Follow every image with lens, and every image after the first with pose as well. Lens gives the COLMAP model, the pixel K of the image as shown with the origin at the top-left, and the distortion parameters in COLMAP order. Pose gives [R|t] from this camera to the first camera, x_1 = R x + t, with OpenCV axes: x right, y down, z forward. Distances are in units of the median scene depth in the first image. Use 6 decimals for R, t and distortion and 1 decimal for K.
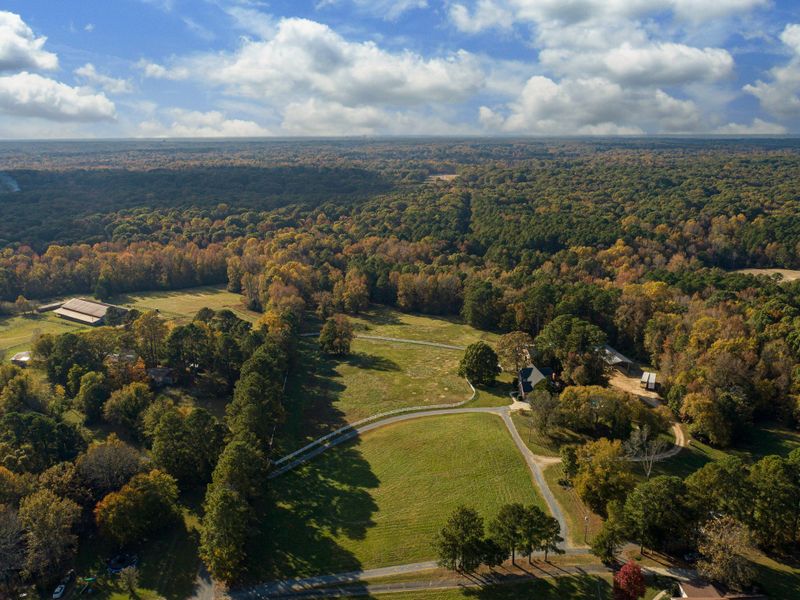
lens RADIAL K [[606.2, 0, 400.0], [0, 606.2, 300.0], [0, 0, 1]] dist [-0.014525, 0.001793]
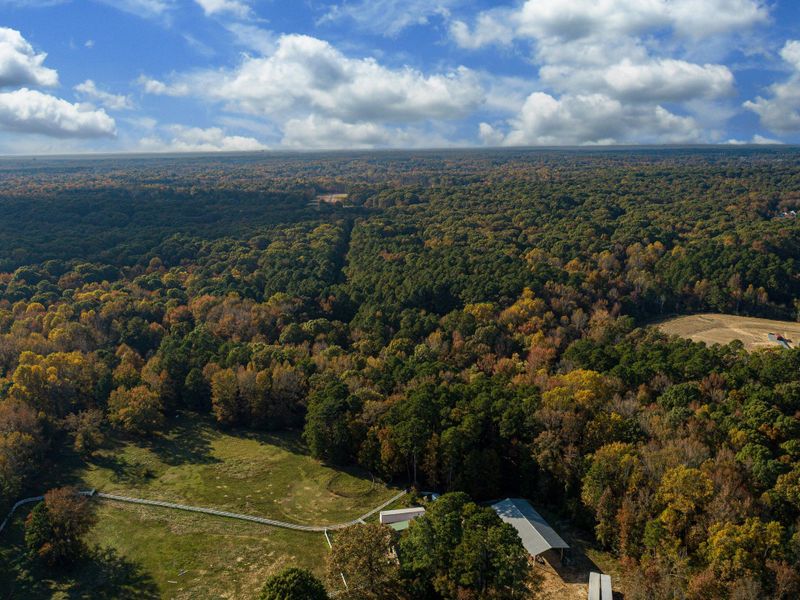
lens RADIAL K [[606.2, 0, 400.0], [0, 606.2, 300.0], [0, 0, 1]] dist [-0.014525, 0.001793]
pose [[0.987652, -0.046852, 0.149493, 0.079339], [0.050042, 0.998591, -0.017642, -0.074398], [-0.148456, 0.024905, 0.988605, 0.238285]]
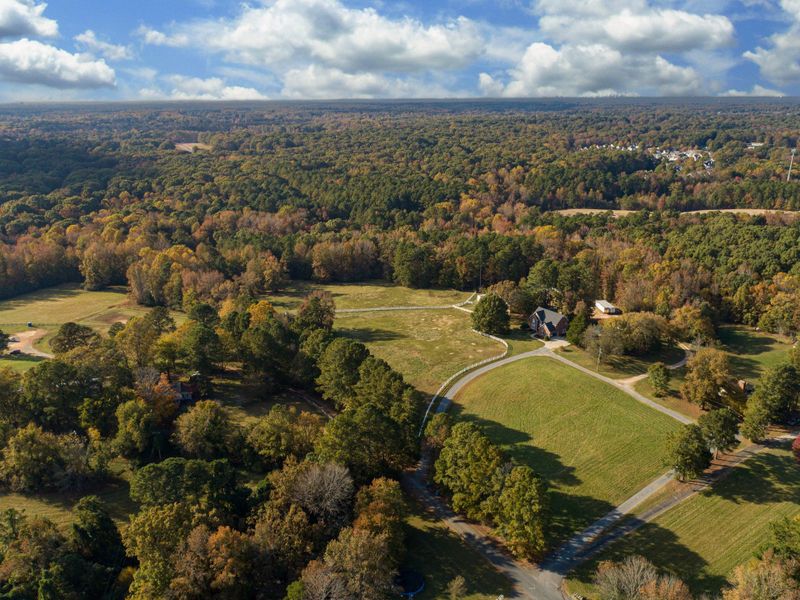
lens RADIAL K [[606.2, 0, 400.0], [0, 606.2, 300.0], [0, 0, 1]] dist [-0.014525, 0.001793]
pose [[0.881414, -0.149703, 0.447993, -0.241932], [0.125848, 0.988592, 0.082750, -0.014368], [-0.455270, -0.016558, 0.890199, 0.068322]]
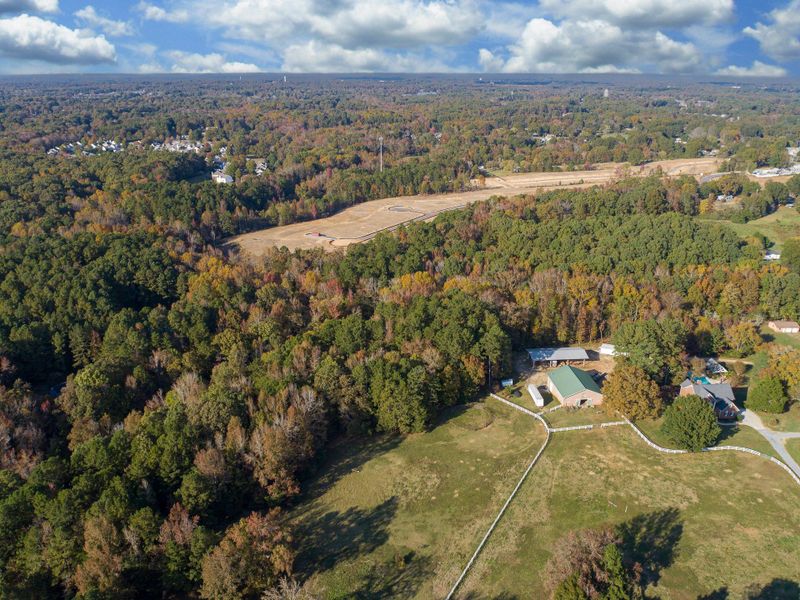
lens RADIAL K [[606.2, 0, 400.0], [0, 606.2, 300.0], [0, 0, 1]] dist [-0.014525, 0.001793]
pose [[0.070065, -0.348979, 0.934508, -0.285207], [0.263786, 0.909944, 0.320028, -0.193579], [-0.962033, 0.224087, 0.155811, 0.609316]]
